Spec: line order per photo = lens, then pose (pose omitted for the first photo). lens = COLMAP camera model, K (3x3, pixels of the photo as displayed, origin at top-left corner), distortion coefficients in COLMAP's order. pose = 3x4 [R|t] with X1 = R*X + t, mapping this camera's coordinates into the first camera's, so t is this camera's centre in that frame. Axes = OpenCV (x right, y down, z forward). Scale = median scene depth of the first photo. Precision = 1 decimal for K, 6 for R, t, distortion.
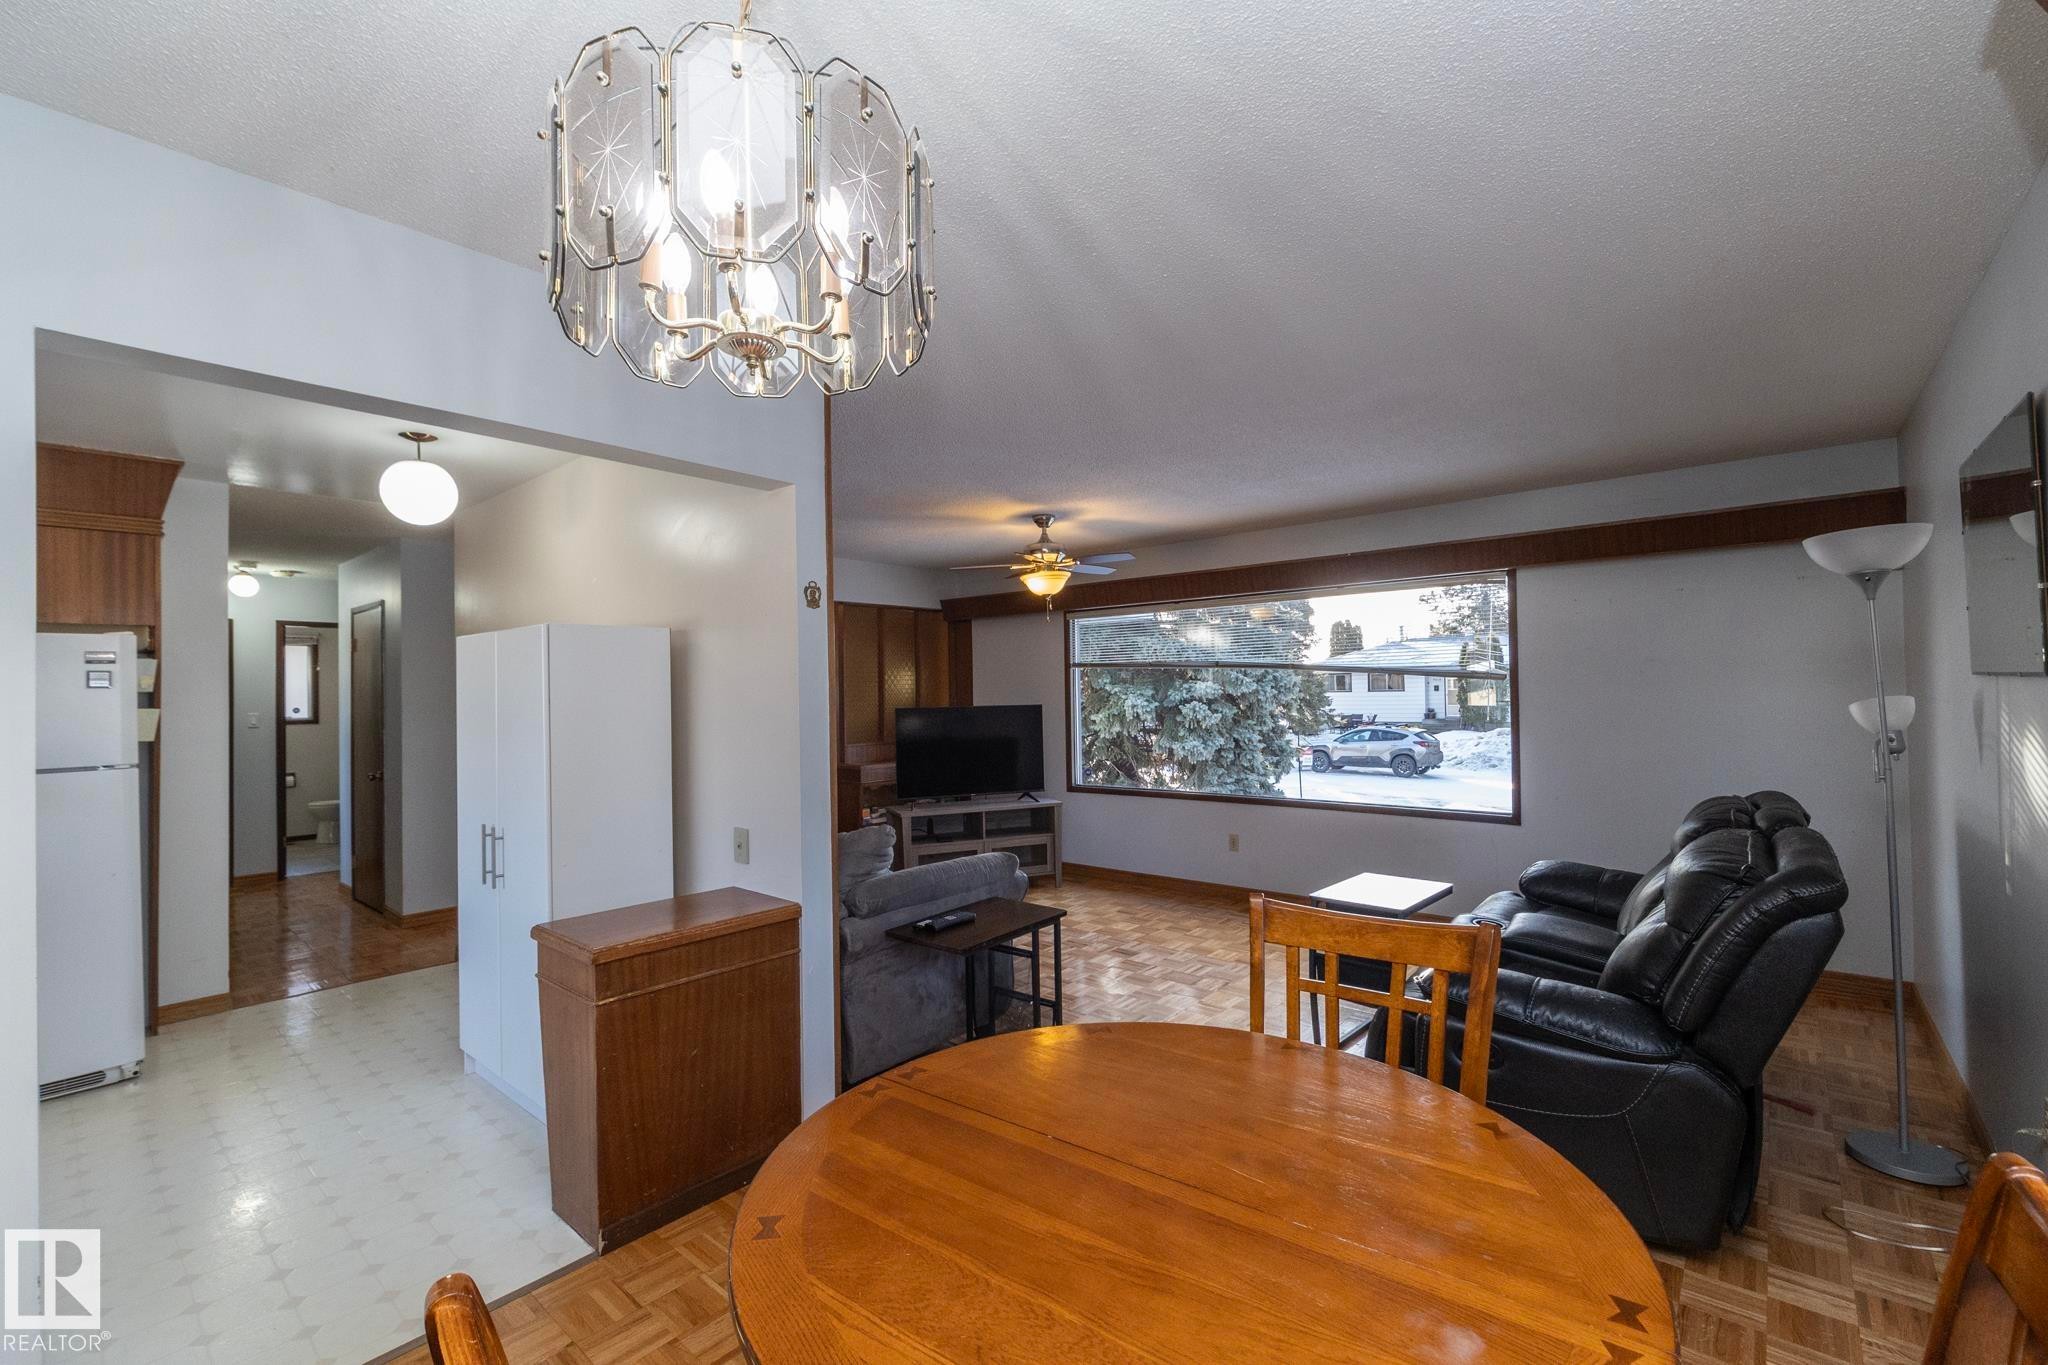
lens RADIAL K [[864.1, 0, 1025.4], [0, 864.1, 679.9], [0, 0, 1]] dist [-0.000731, -0.000258]
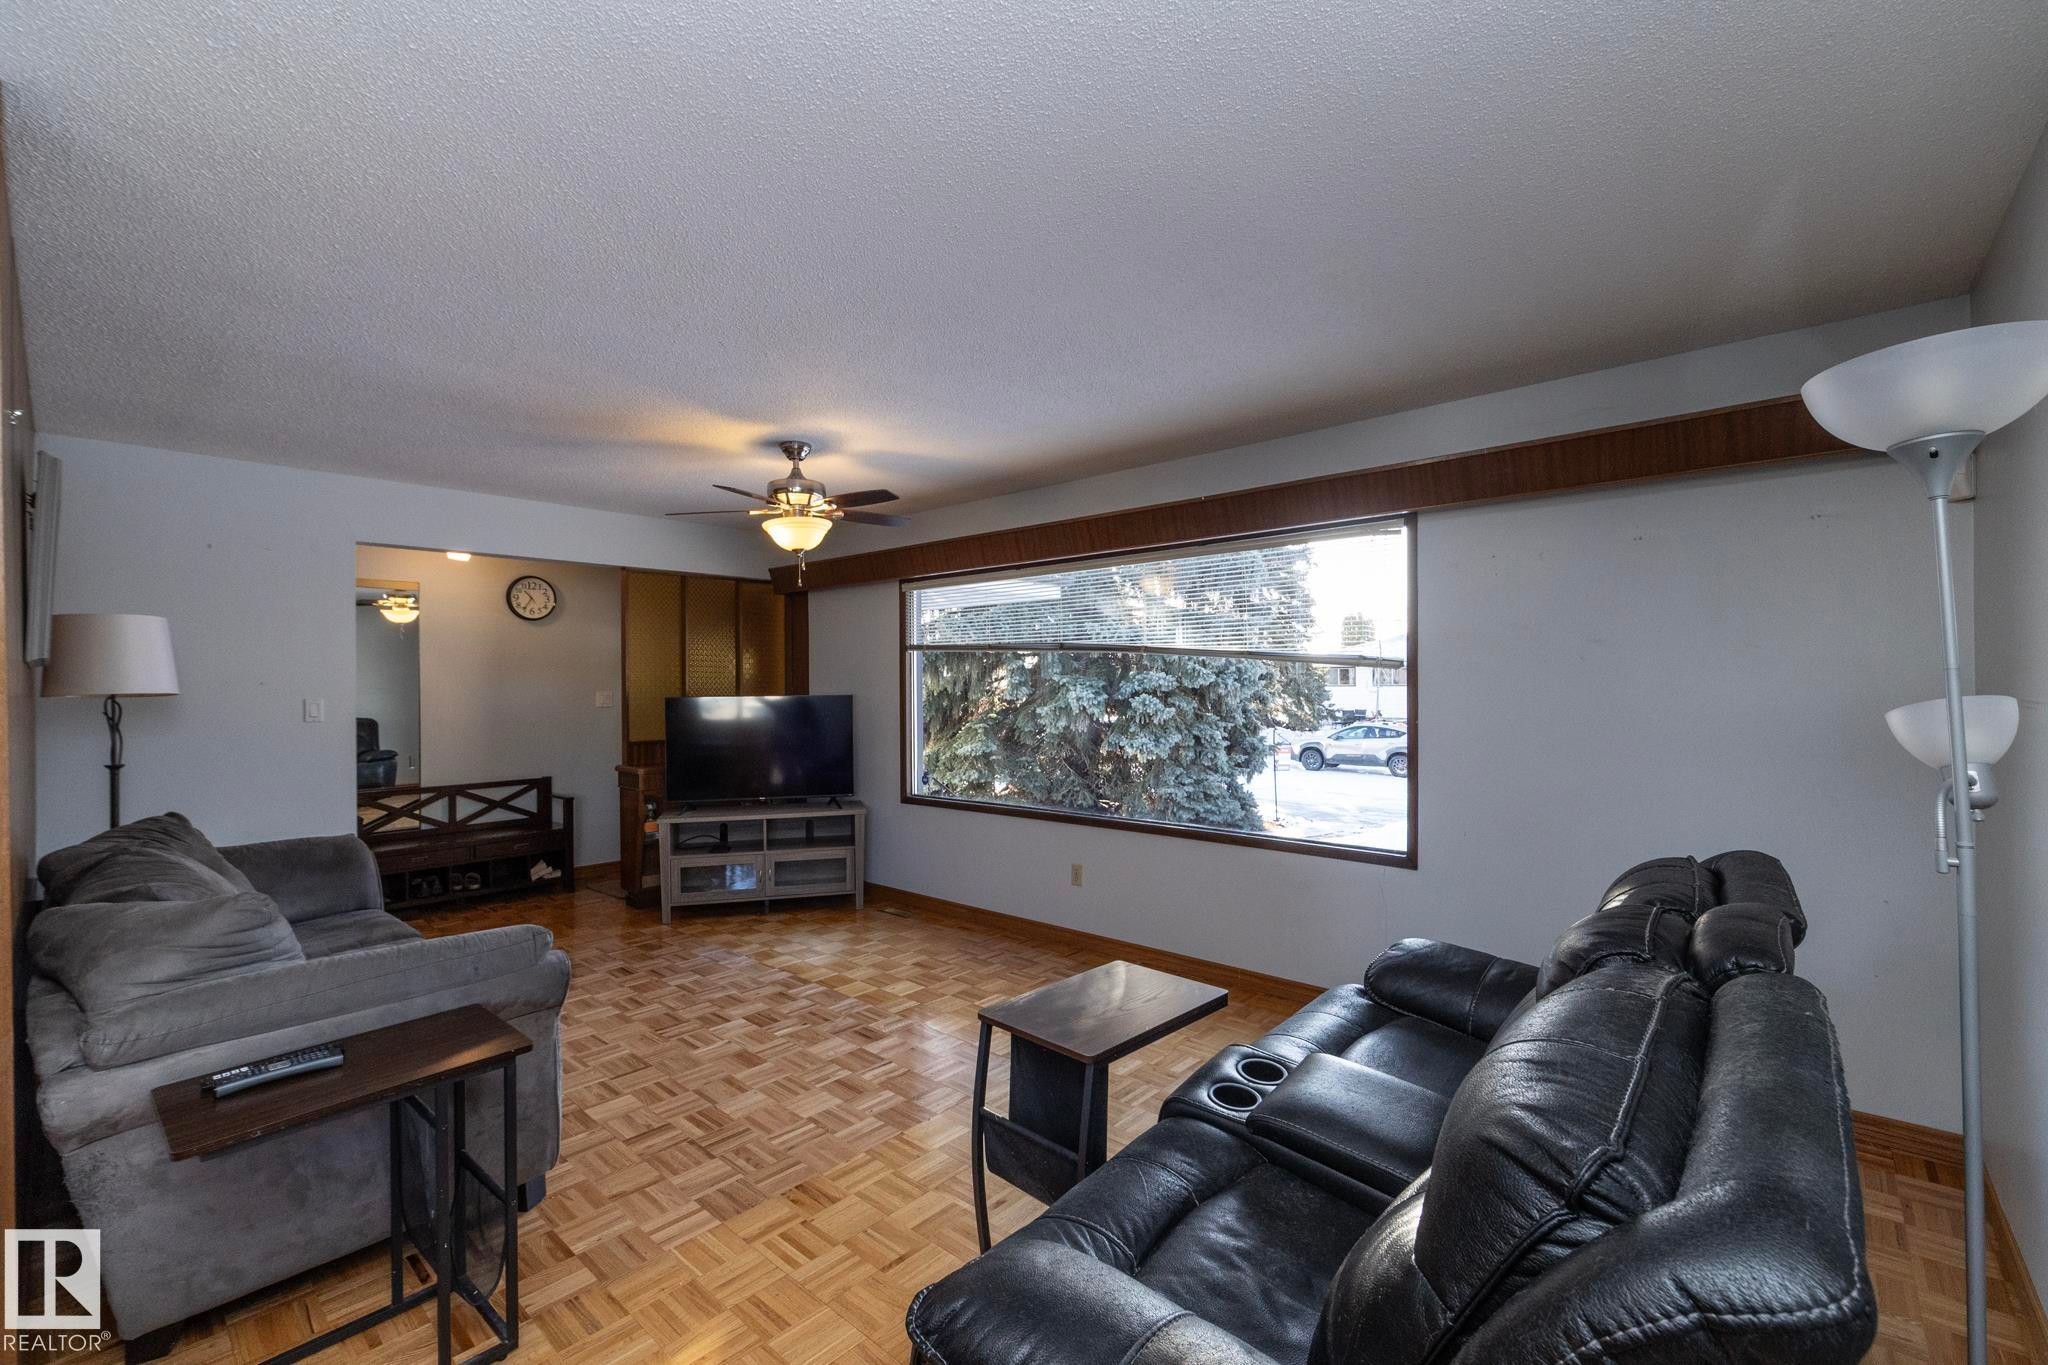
lens RADIAL K [[864.1, 0, 1025.4], [0, 864.1, 679.9], [0, 0, 1]] dist [-0.000731, -0.000258]
pose [[0.999754, 0.010002, -0.019822, 0.086542], [-0.009802, 0.999901, 0.010119, 0.002043], [0.019921, -0.009922, 0.999752, 0.091215]]
